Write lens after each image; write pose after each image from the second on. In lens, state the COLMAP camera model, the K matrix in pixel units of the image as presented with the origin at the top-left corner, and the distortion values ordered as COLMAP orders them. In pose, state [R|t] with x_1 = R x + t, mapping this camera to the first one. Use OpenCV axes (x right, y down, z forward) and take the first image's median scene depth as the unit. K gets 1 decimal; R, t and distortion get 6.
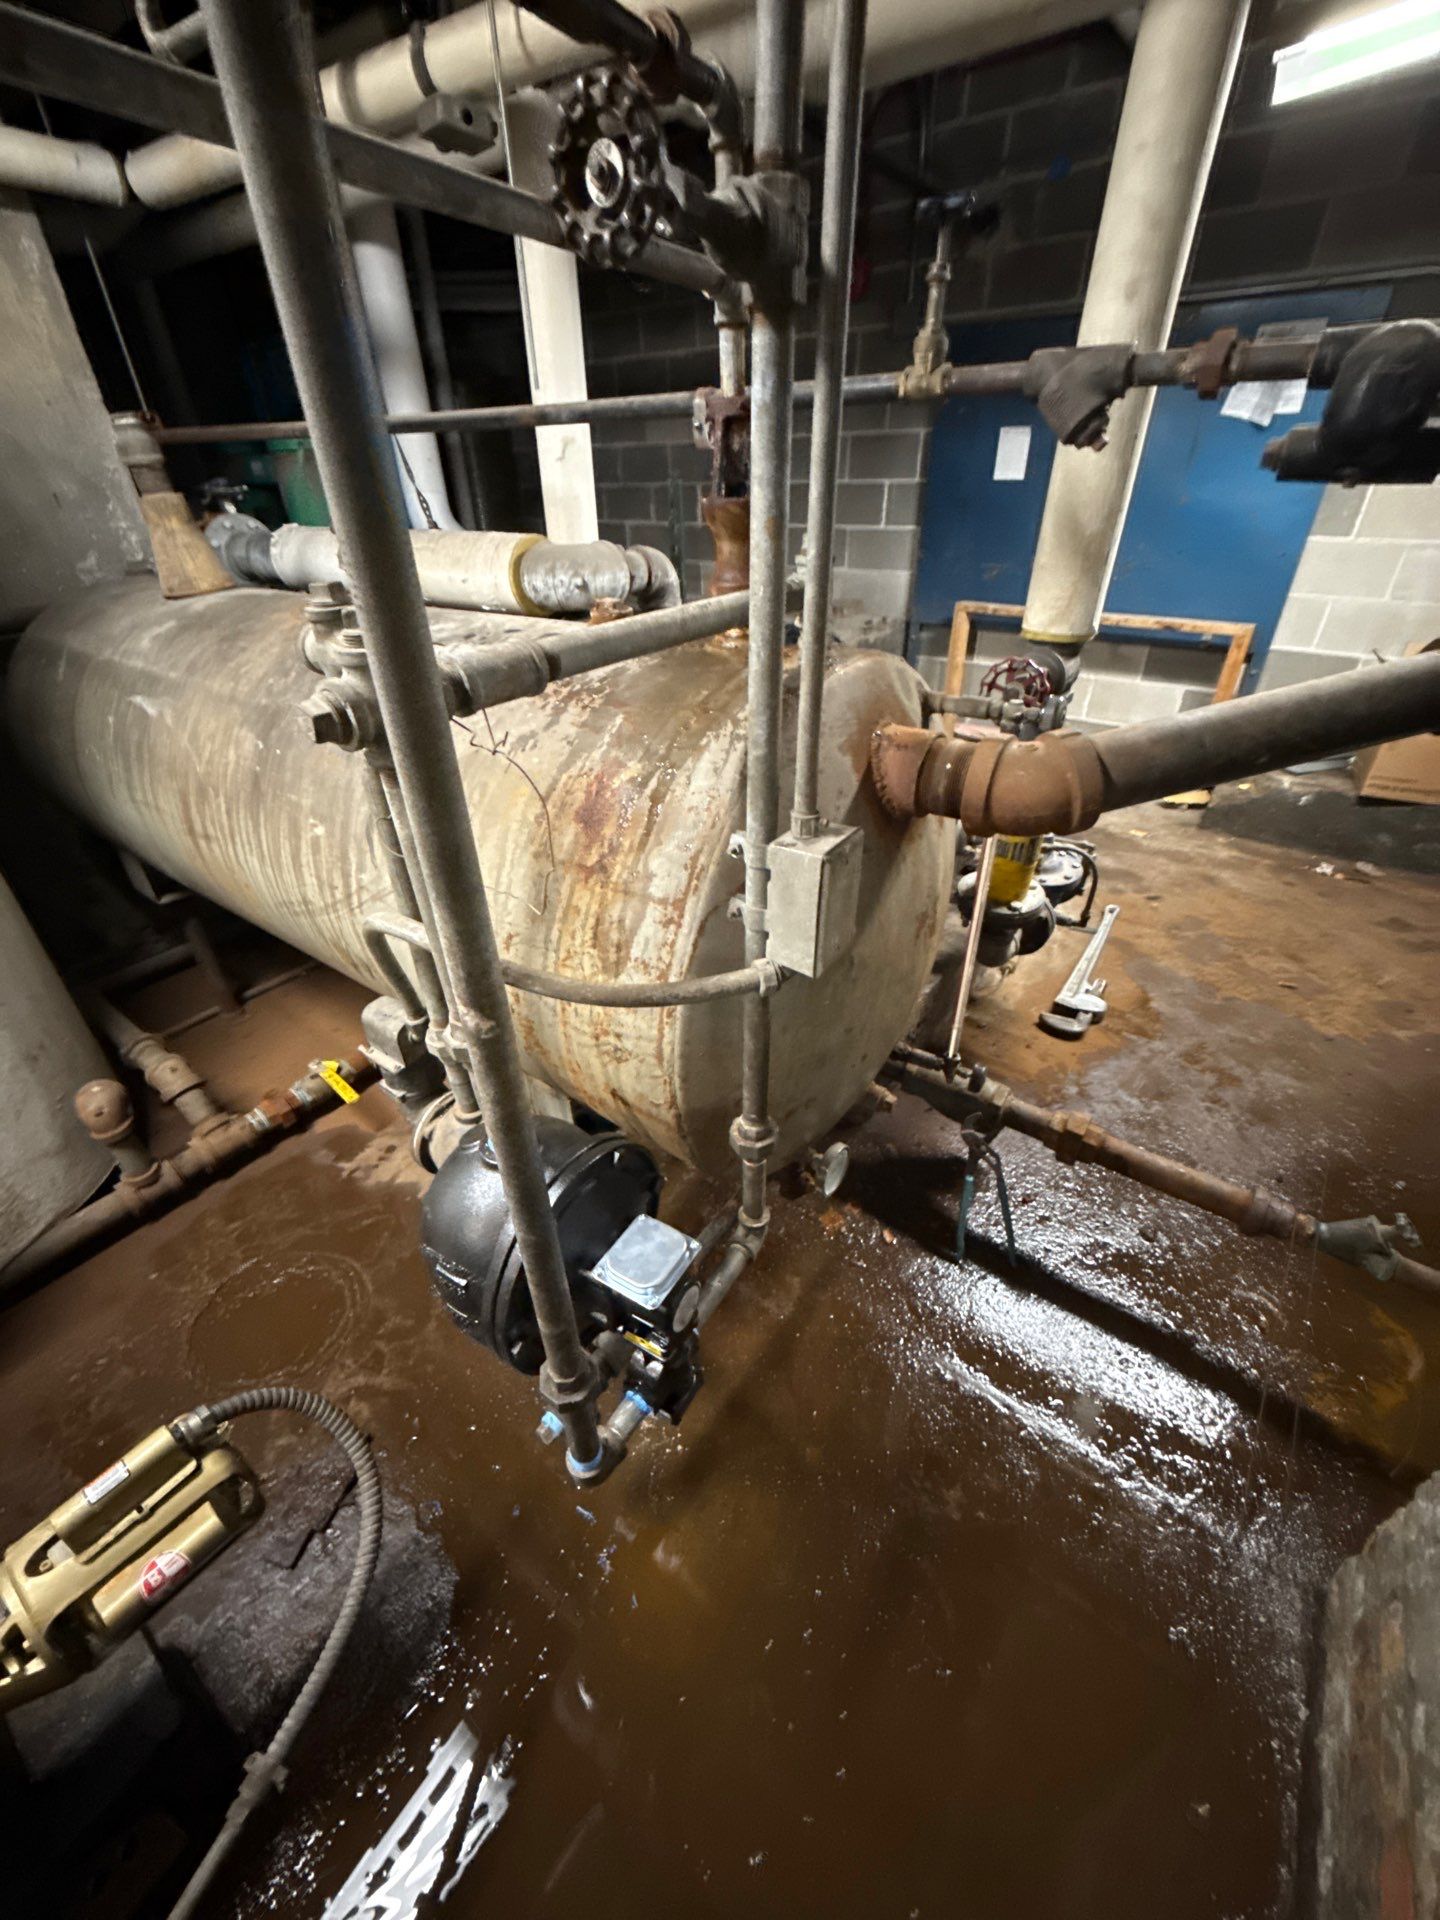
lens RADIAL K [[753.8, 0, 720.0], [0, 753.8, 960.0], [0, 0, 1]] dist [-0.001811, -0.000162]
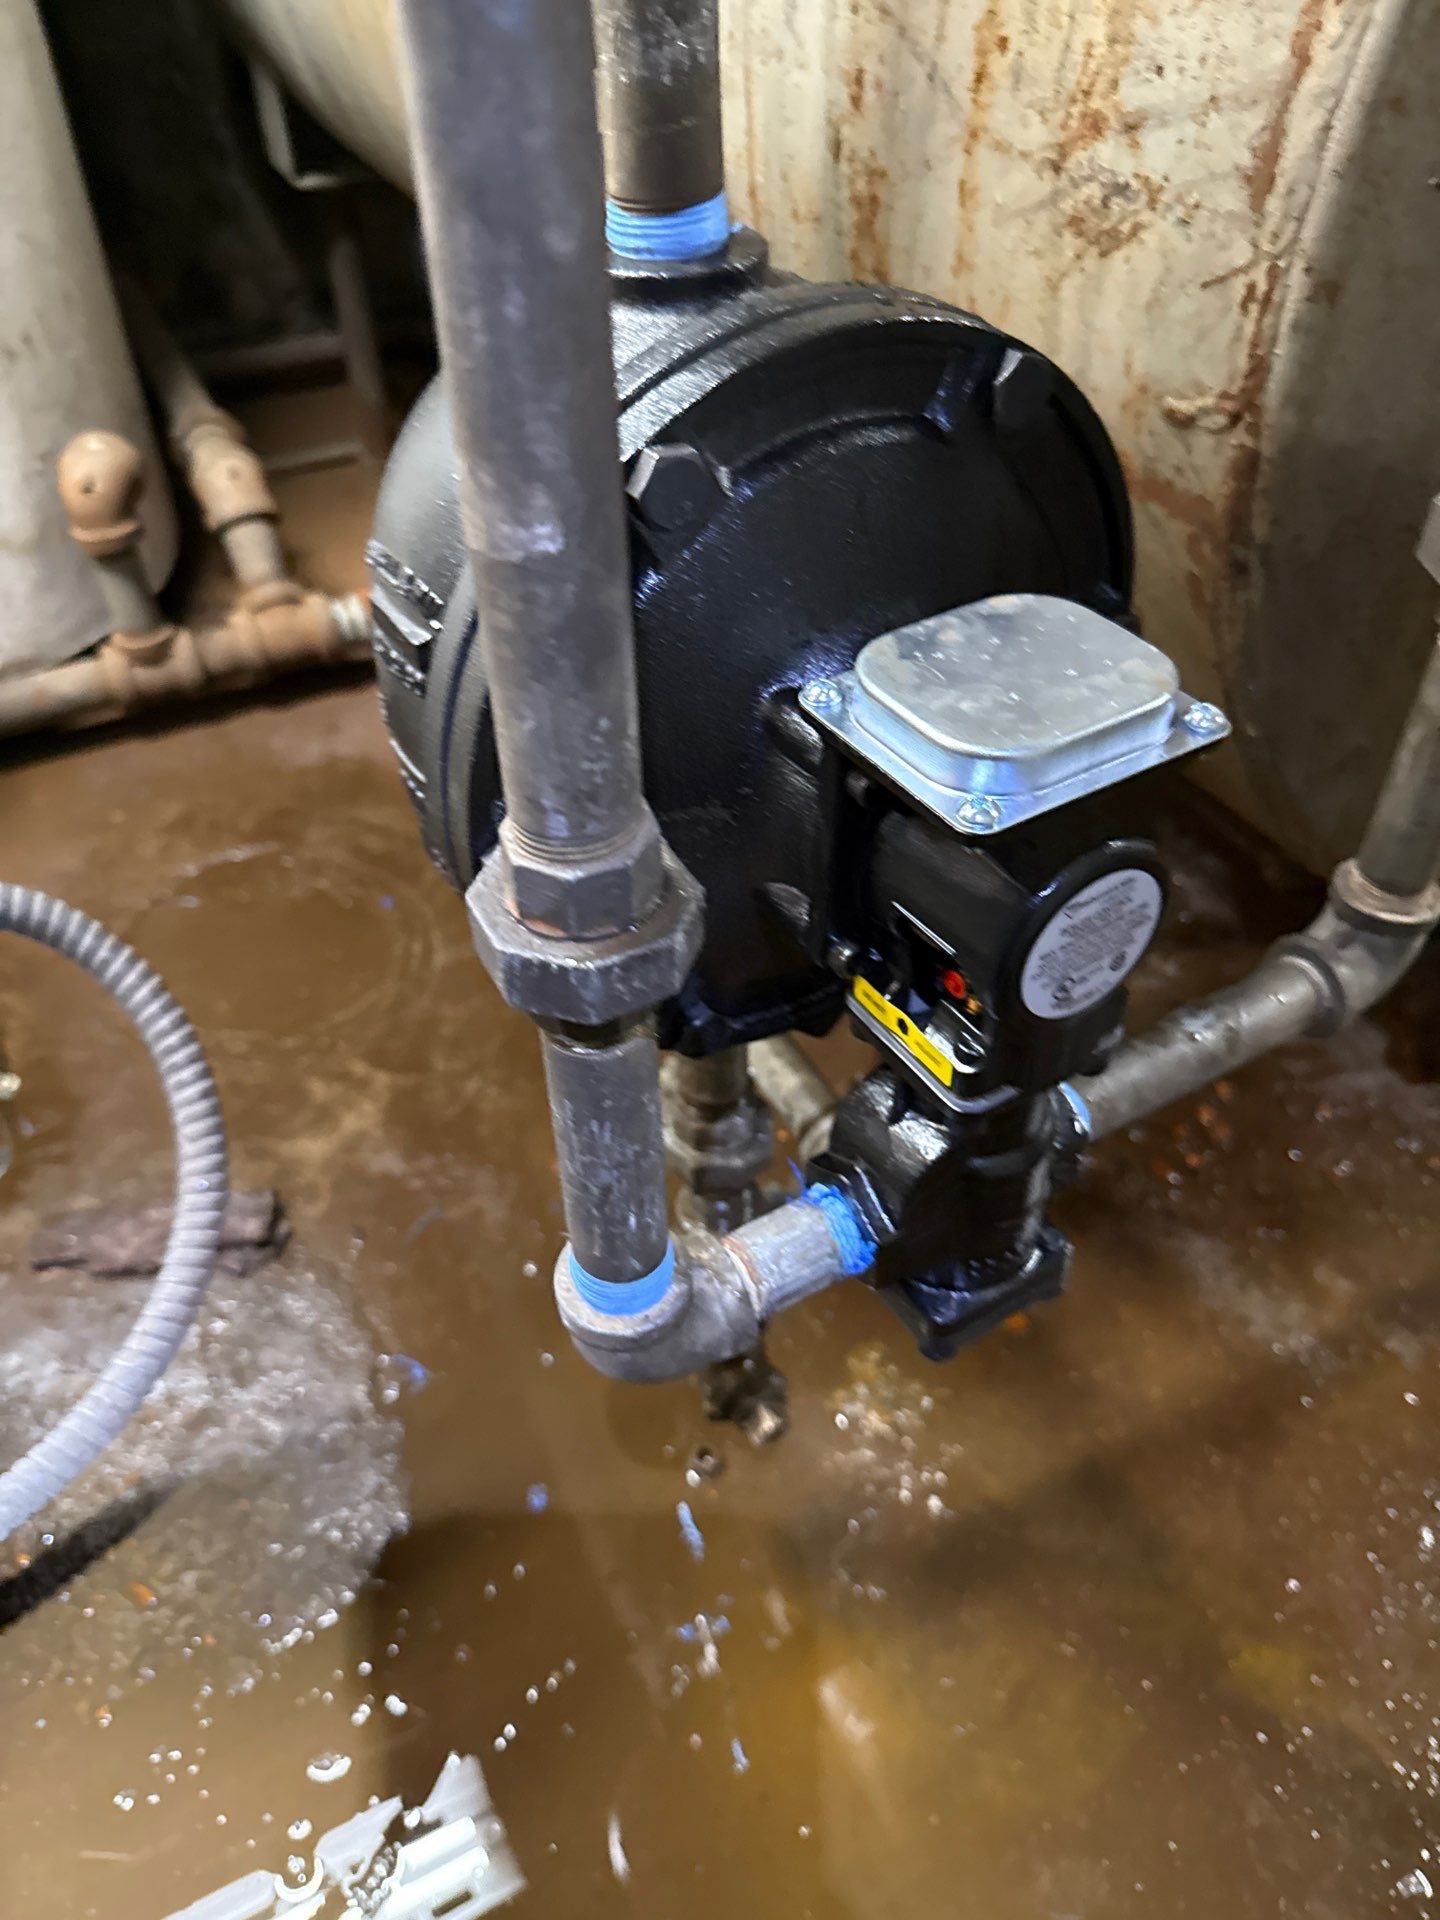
lens RADIAL K [[1402.5, 0, 720.0], [0, 1402.5, 960.0], [0, 0, 1]] dist [-0.027267, -0.000777]
pose [[0.886674, 0.321012, -0.332807, 0.003299], [-0.257716, 0.940673, 0.220720, 0.259938], [0.383916, -0.109937, 0.916800, 0.331275]]
